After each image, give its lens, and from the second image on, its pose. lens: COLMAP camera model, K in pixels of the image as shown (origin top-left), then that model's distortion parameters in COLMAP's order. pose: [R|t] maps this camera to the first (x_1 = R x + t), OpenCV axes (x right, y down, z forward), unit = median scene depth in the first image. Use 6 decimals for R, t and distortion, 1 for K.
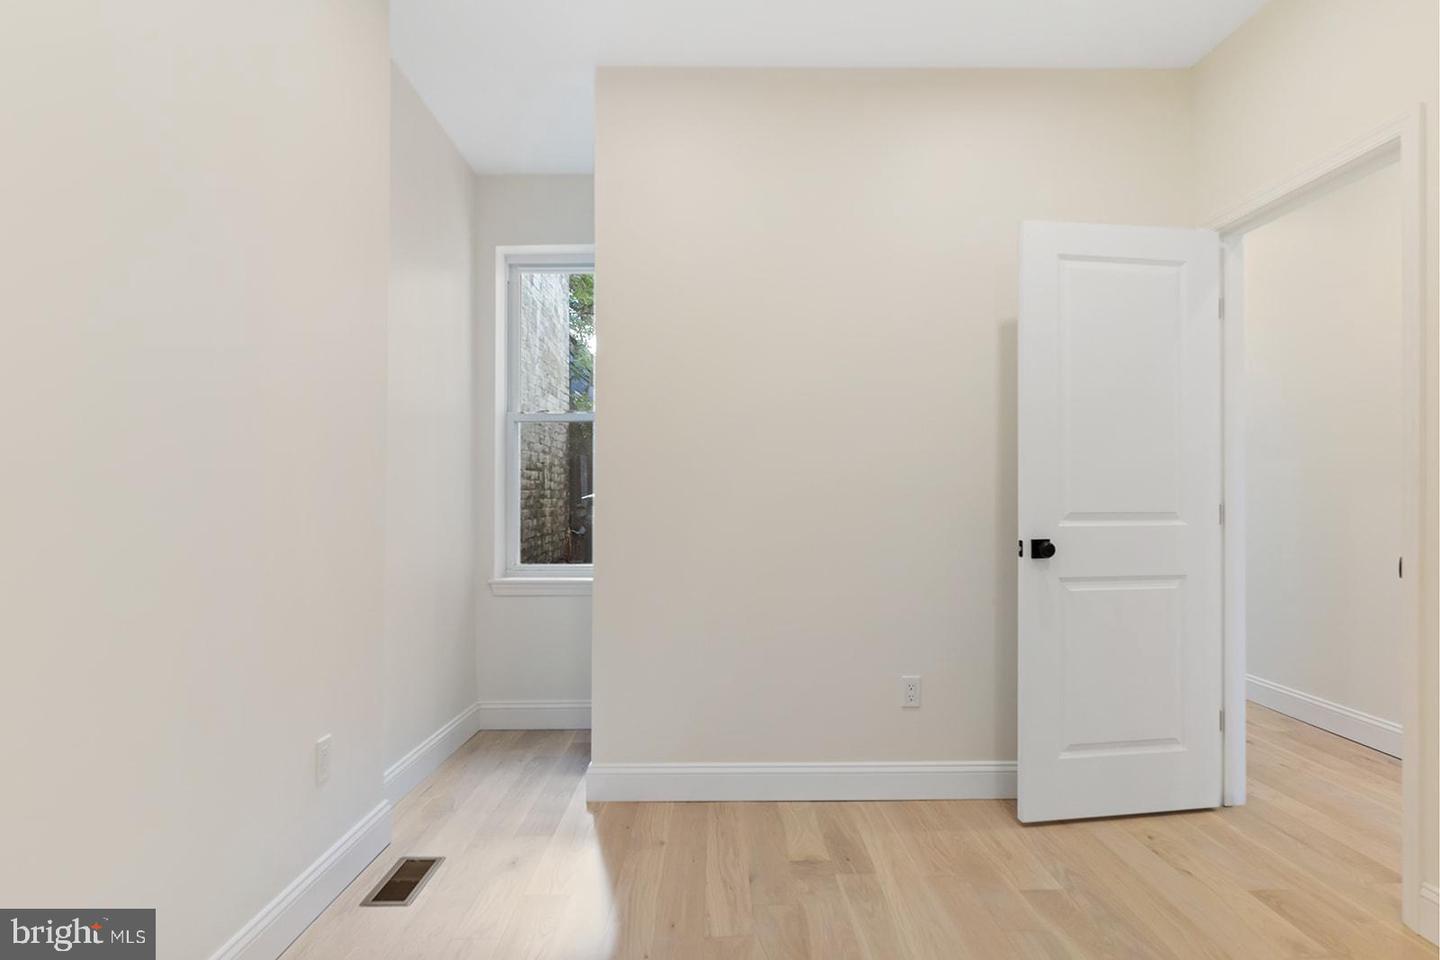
lens RADIAL K [[781.6, 0, 724.4], [0, 781.6, 483.9], [0, 0, 1]] dist [-0.000857, 0.002464]
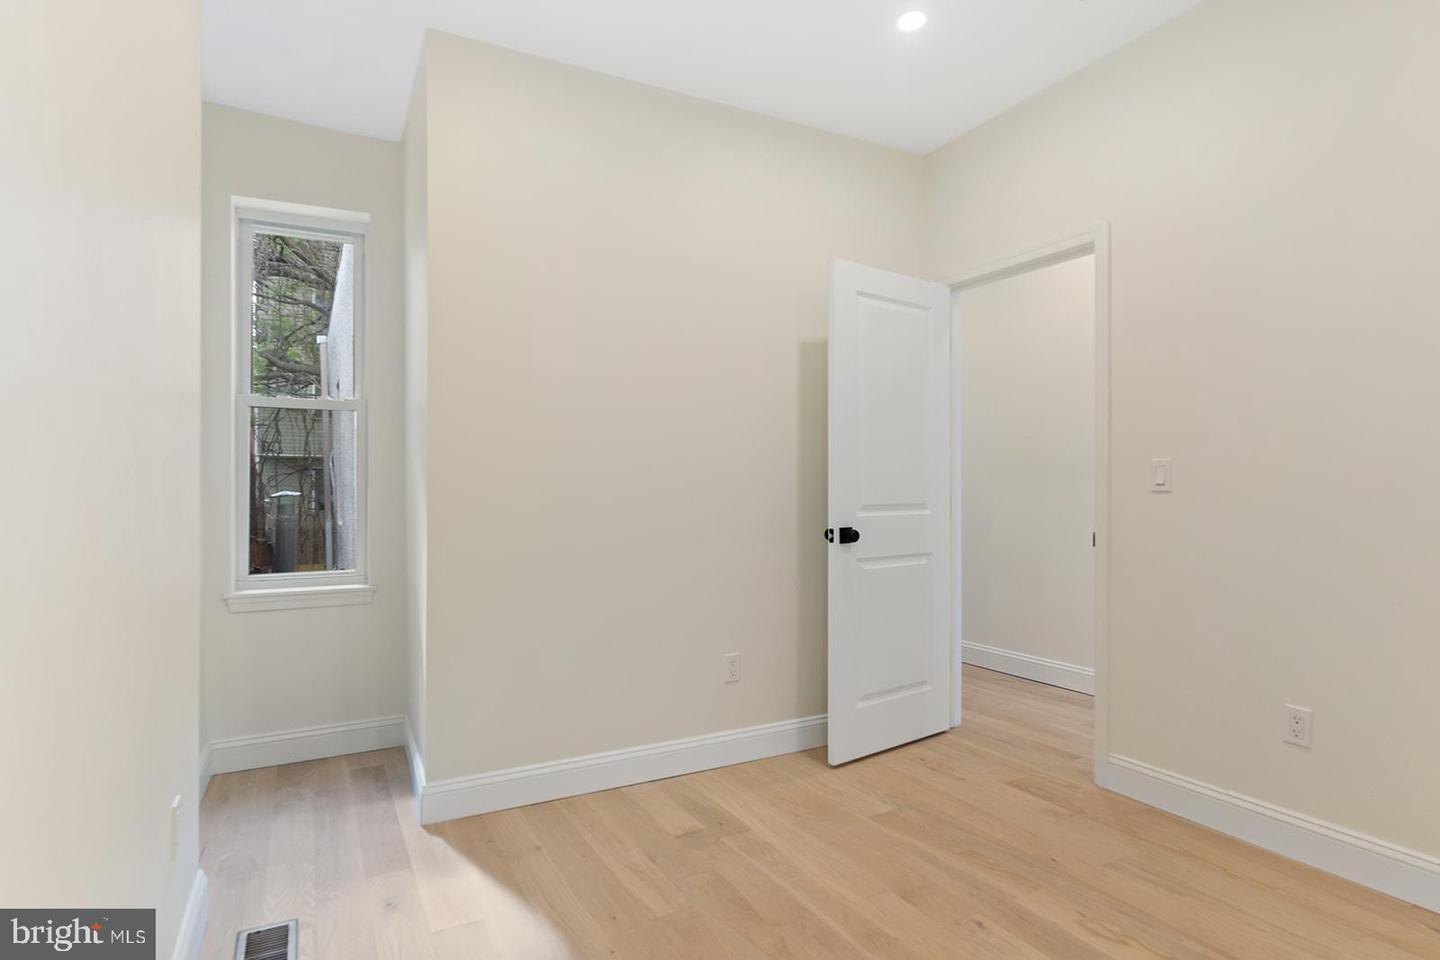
lens RADIAL K [[761.9, 0, 721.5], [0, 761.9, 486.5], [0, 0, 1]] dist [-0.001535, 0.000509]
pose [[0.888362, -0.001704, 0.459140, -0.294317], [-0.002380, 0.999963, 0.008315, -0.001139], [-0.459137, -0.008480, 0.888325, 0.049067]]
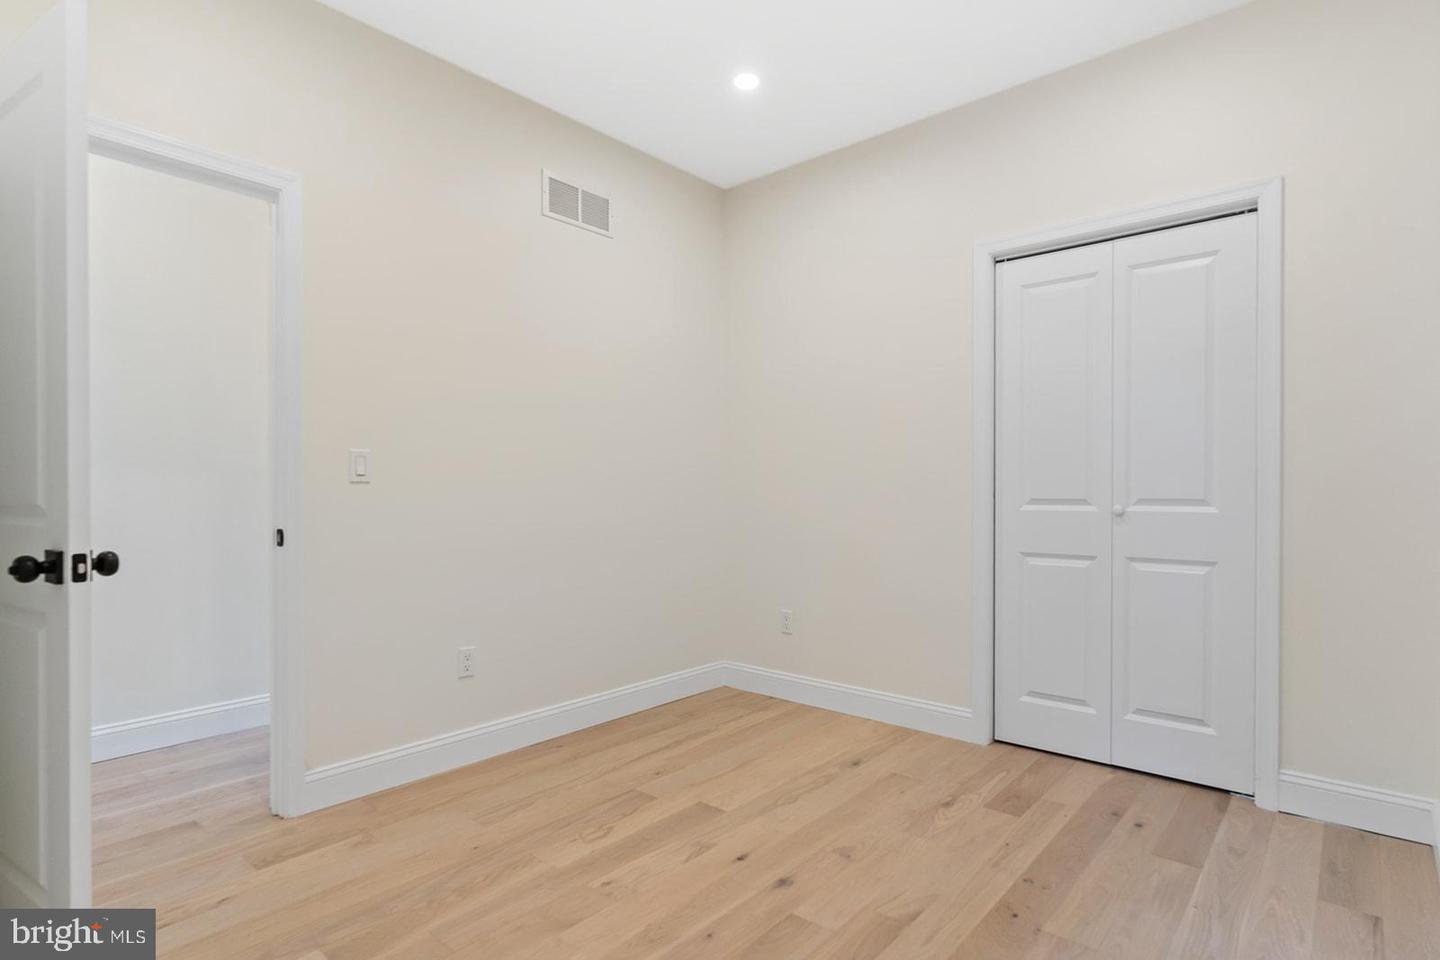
lens RADIAL K [[749.8, 0, 721.9], [0, 749.8, 492.6], [0, 0, 1]] dist [-0.001860, -0.000277]
pose [[-0.746310, -0.005421, 0.665576, -0.337138], [-0.010072, 0.999944, -0.003149, 0.023708], [-0.665522, -0.009053, -0.746323, 1.063013]]
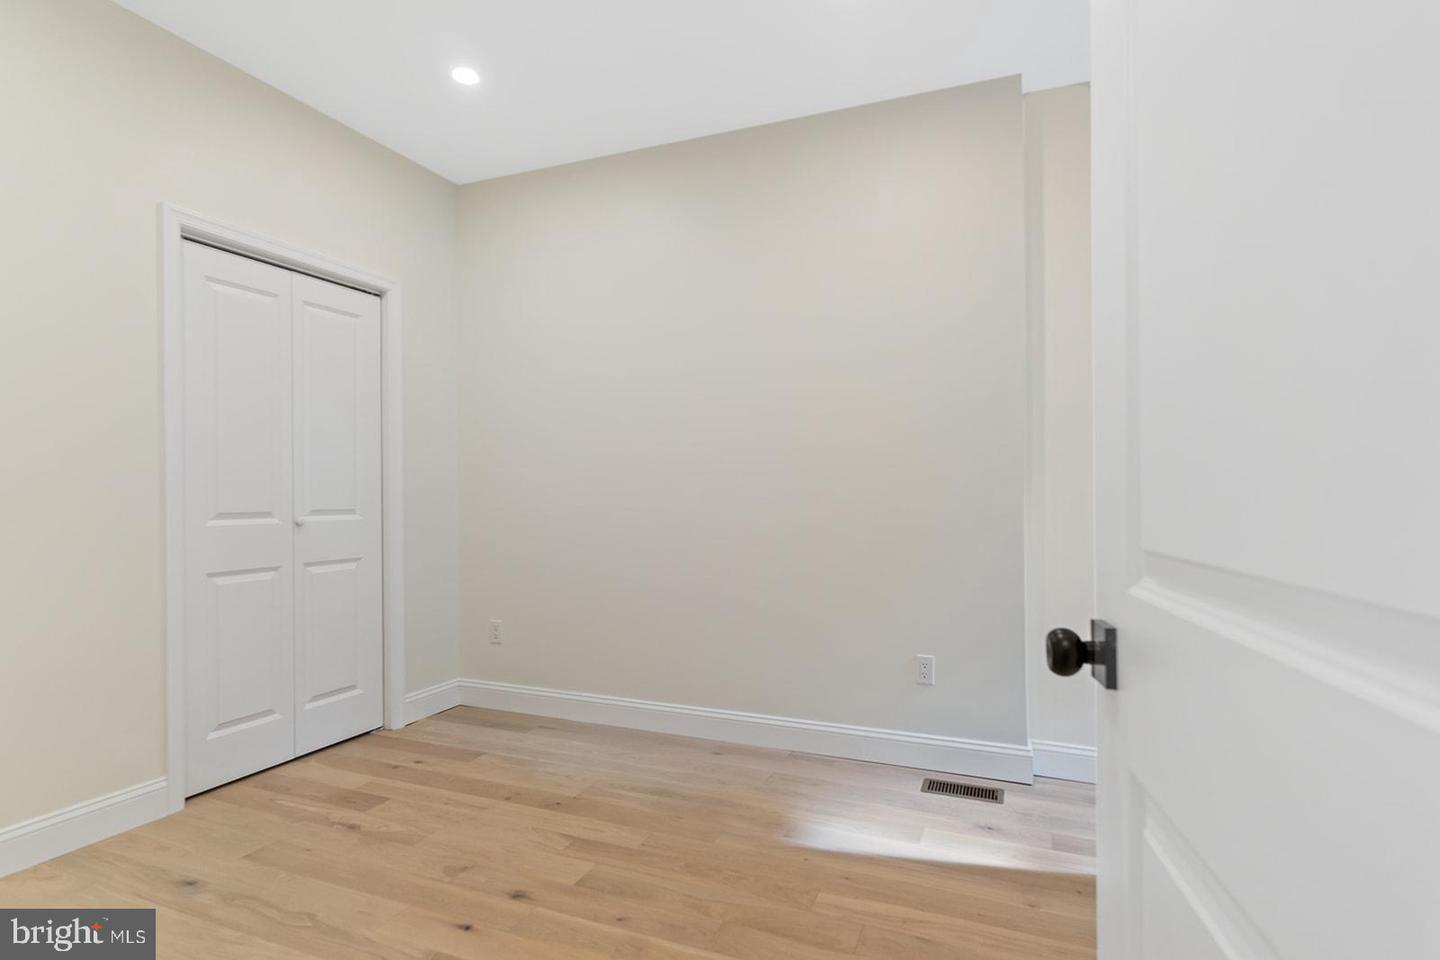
lens RADIAL K [[736.6, 0, 712.6], [0, 736.6, 482.1], [0, 0, 1]] dist [-0.003309, 0.000562]
pose [[-0.412287, -0.009659, -0.911003, 0.730493], [0.015981, 0.999713, -0.017832, 0.009967], [0.910914, -0.021910, -0.412014, 0.950018]]
